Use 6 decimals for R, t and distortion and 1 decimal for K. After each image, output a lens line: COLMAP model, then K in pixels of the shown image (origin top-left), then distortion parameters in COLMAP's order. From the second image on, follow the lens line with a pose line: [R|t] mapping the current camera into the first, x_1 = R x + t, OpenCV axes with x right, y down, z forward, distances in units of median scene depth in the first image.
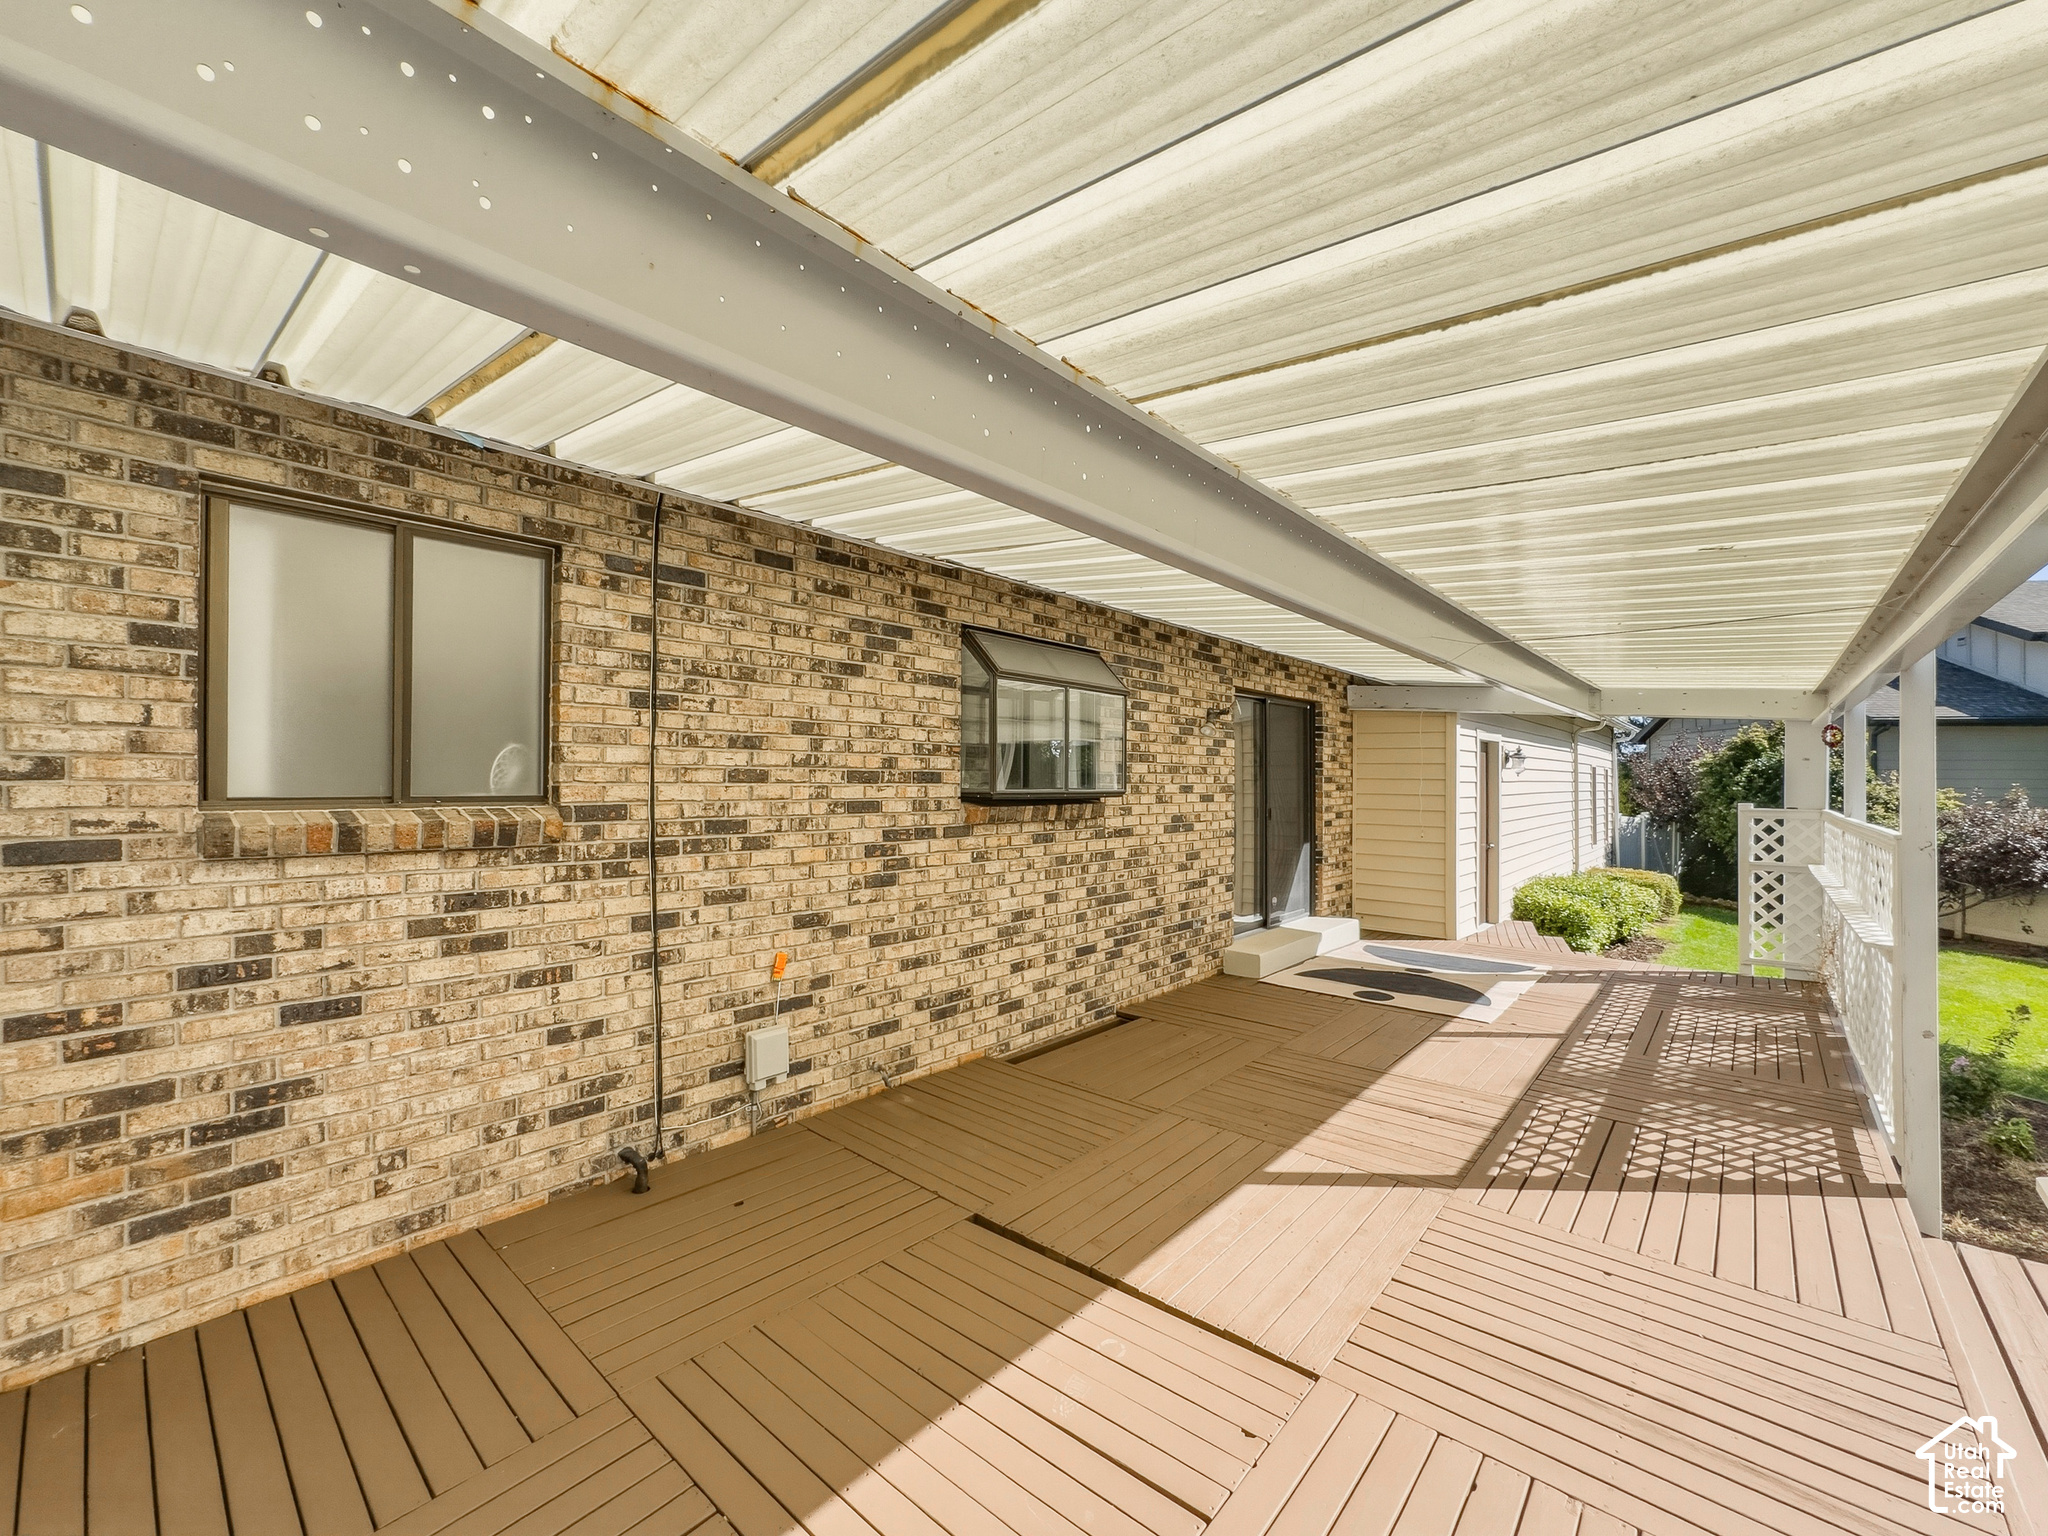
lens RADIAL K [[848.4, 0, 1024.0], [0, 848.4, 768.0], [0, 0, 1]] dist [-0.038117, 0.019413]
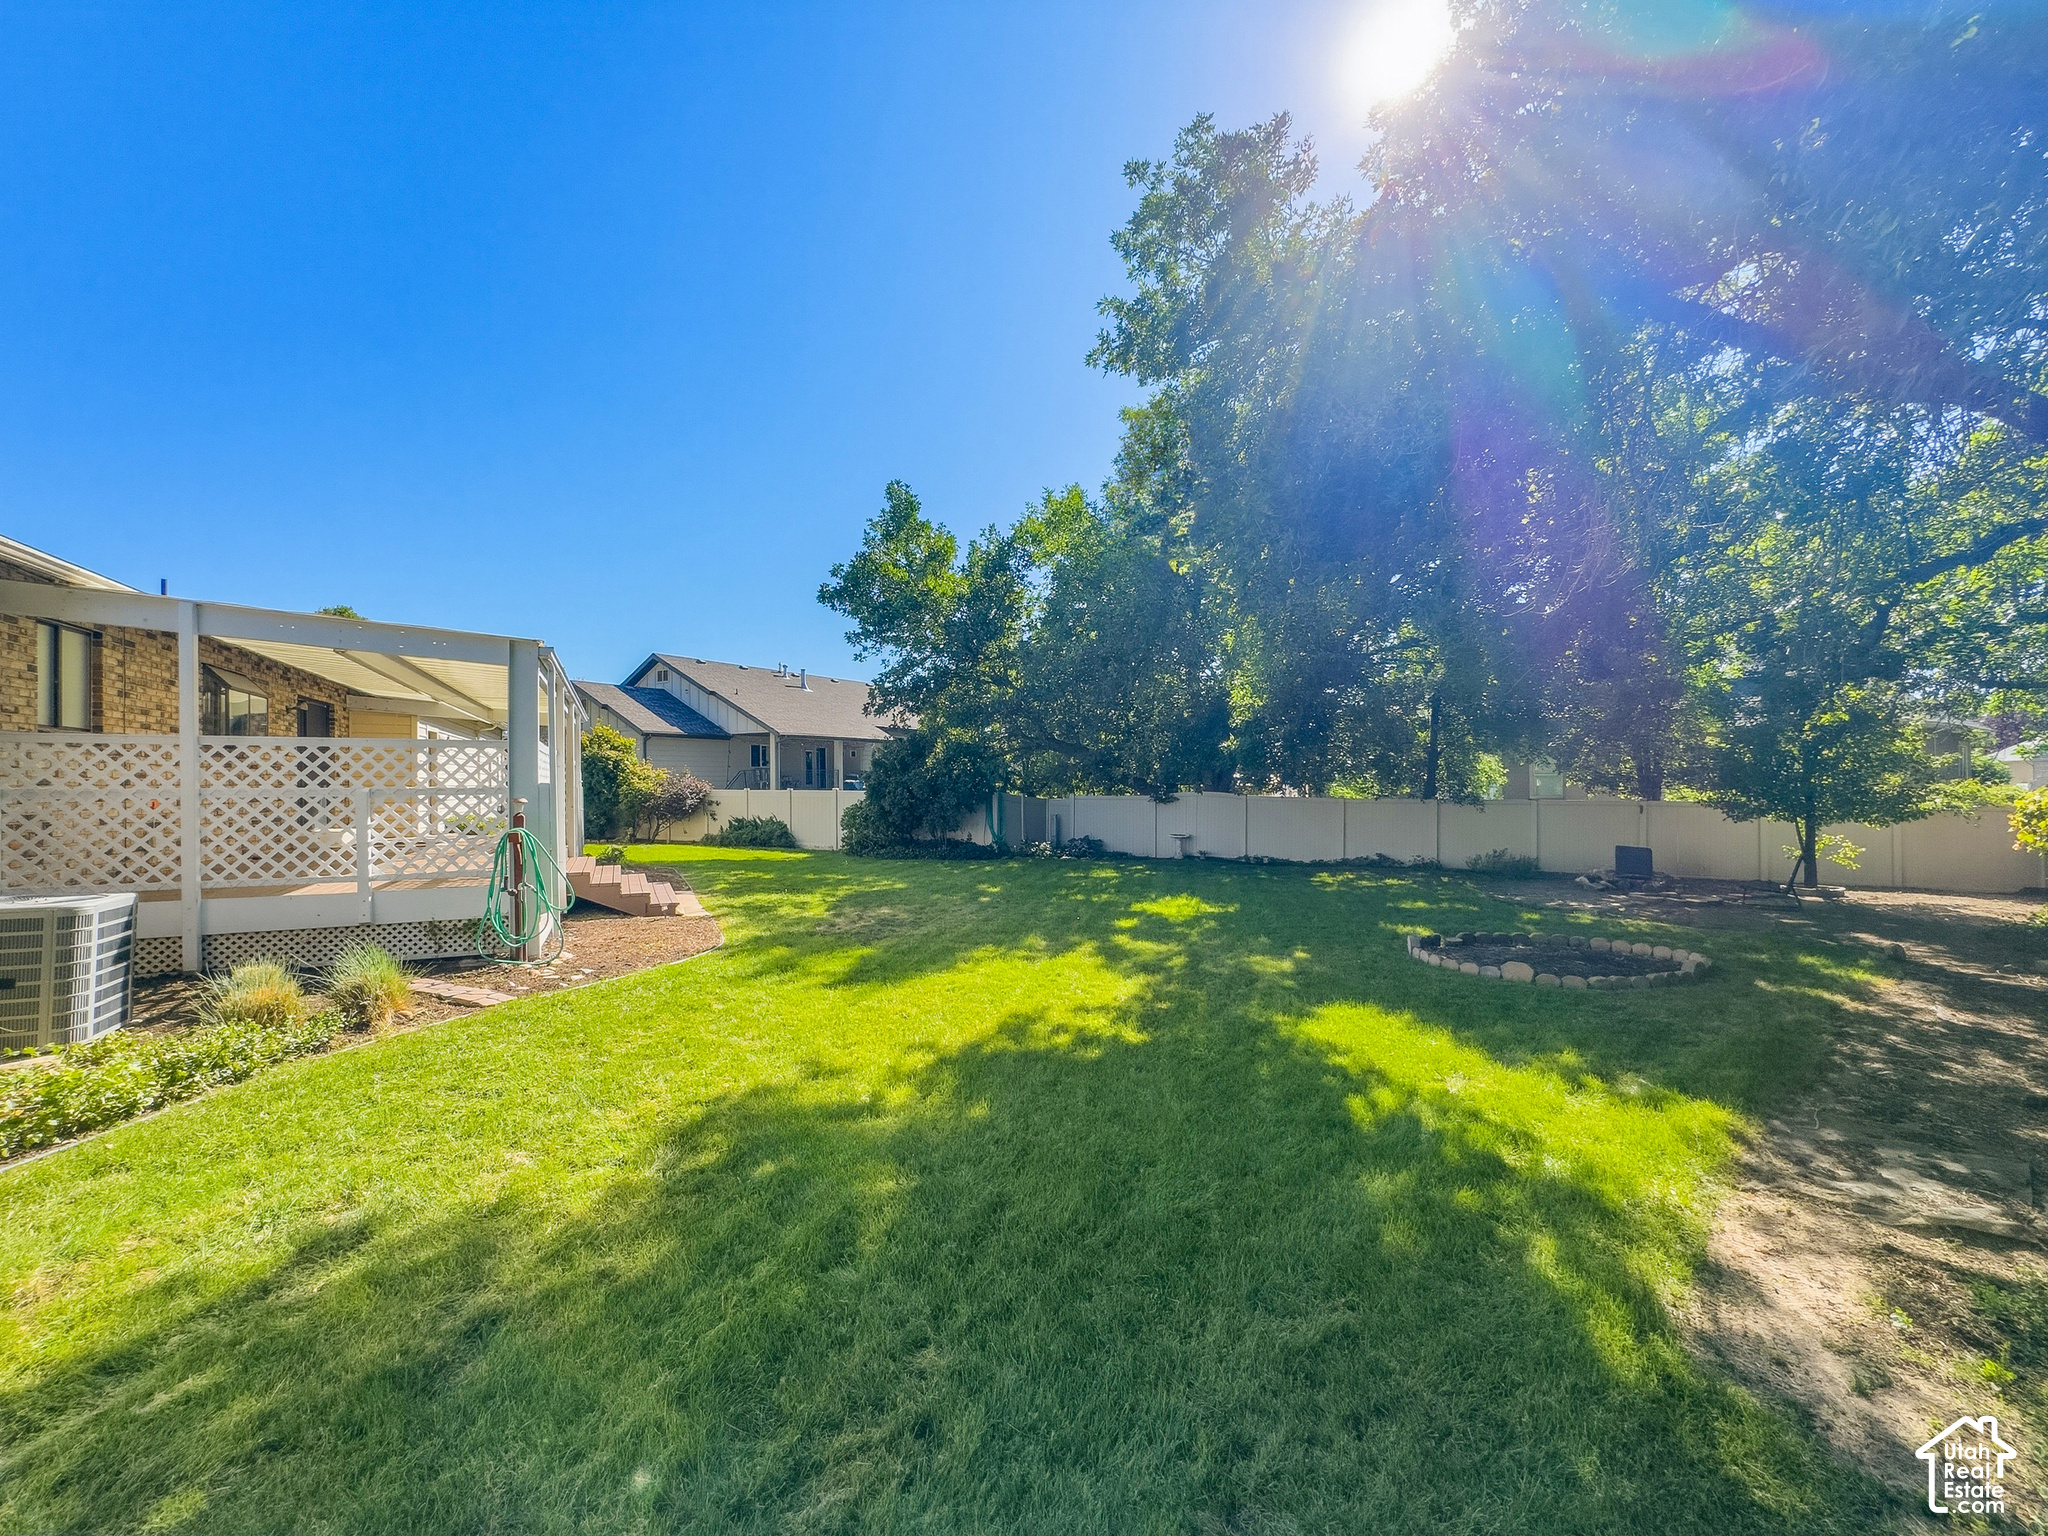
lens RADIAL K [[848.4, 0, 1024.0], [0, 848.4, 768.0], [0, 0, 1]] dist [-0.038117, 0.019413]
pose [[0.394749, 0.009359, 0.918741, -0.947392], [-0.006488, 0.999952, -0.007398, 0.080830], [-0.918766, -0.003041, 0.394791, -1.395155]]
